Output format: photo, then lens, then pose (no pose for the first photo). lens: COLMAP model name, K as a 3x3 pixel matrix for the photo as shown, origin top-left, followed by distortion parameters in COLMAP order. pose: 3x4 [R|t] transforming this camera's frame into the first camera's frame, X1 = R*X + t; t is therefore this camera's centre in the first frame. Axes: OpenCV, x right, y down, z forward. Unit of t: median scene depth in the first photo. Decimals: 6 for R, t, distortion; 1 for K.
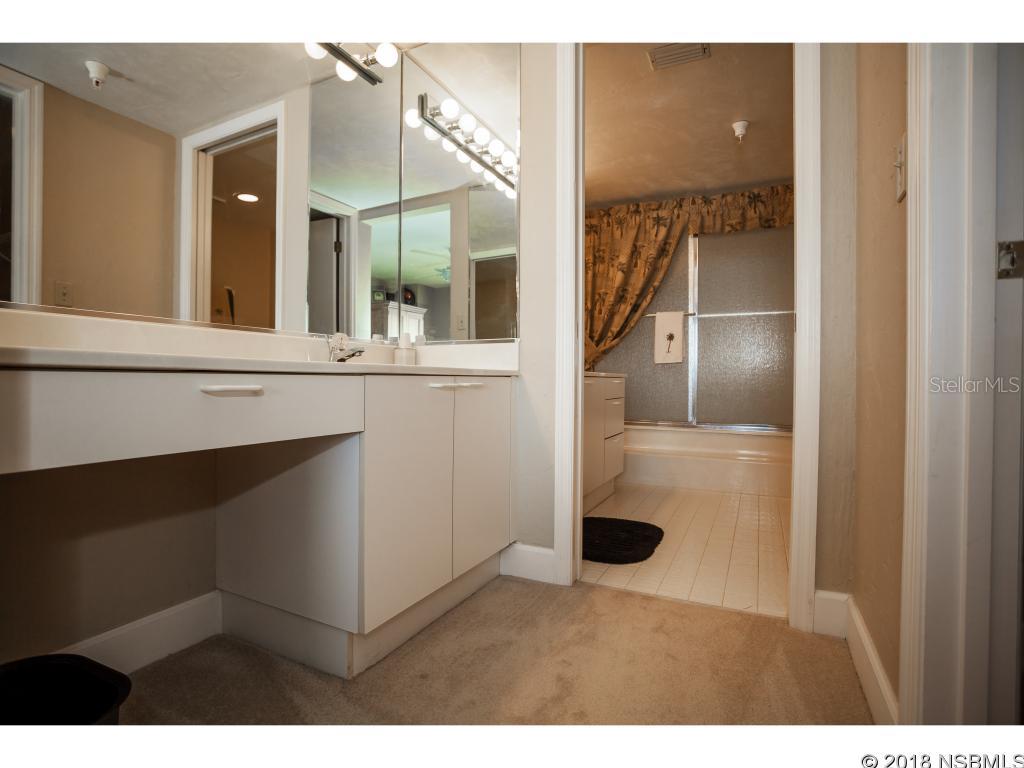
lens RADIAL K [[496.1, 0, 512.3], [0, 496.1, 380.6], [0, 0, 1]] dist [-0.002135, -0.000024]
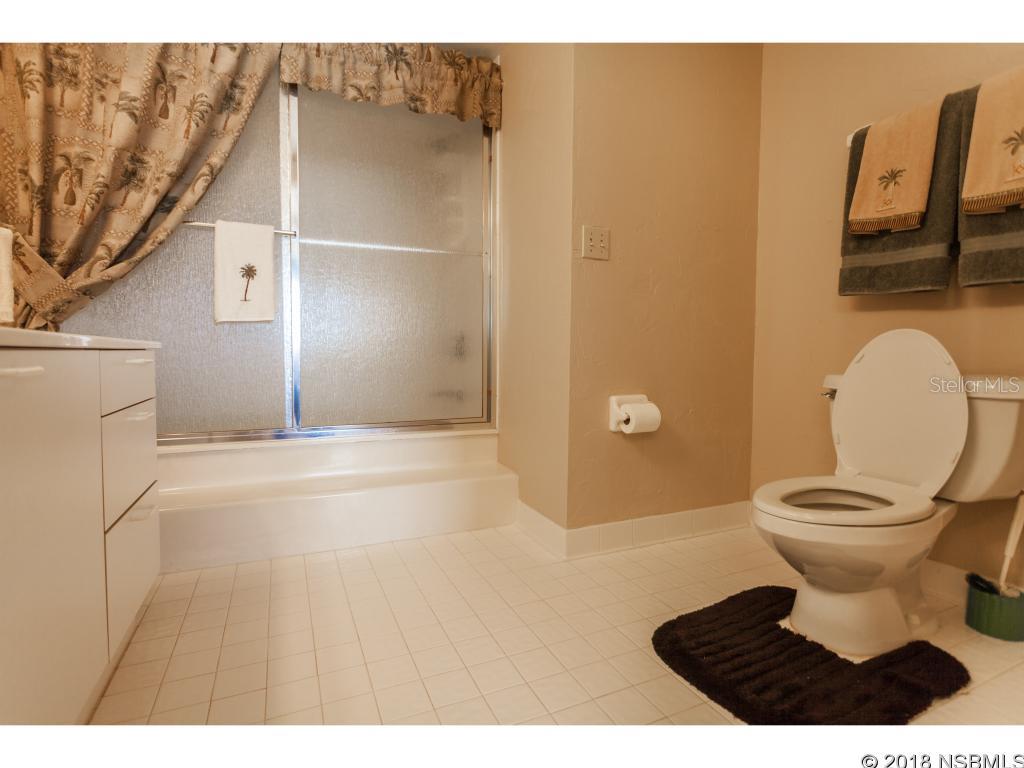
lens RADIAL K [[518.3, 0, 517.1], [0, 518.3, 379.0], [0, 0, 1]] dist [-0.004950, 0.001114]
pose [[0.629778, -0.038157, 0.775837, 0.068961], [0.001043, 0.998833, 0.048277, -0.001895], [-0.776774, -0.029595, 0.629083, 0.423858]]
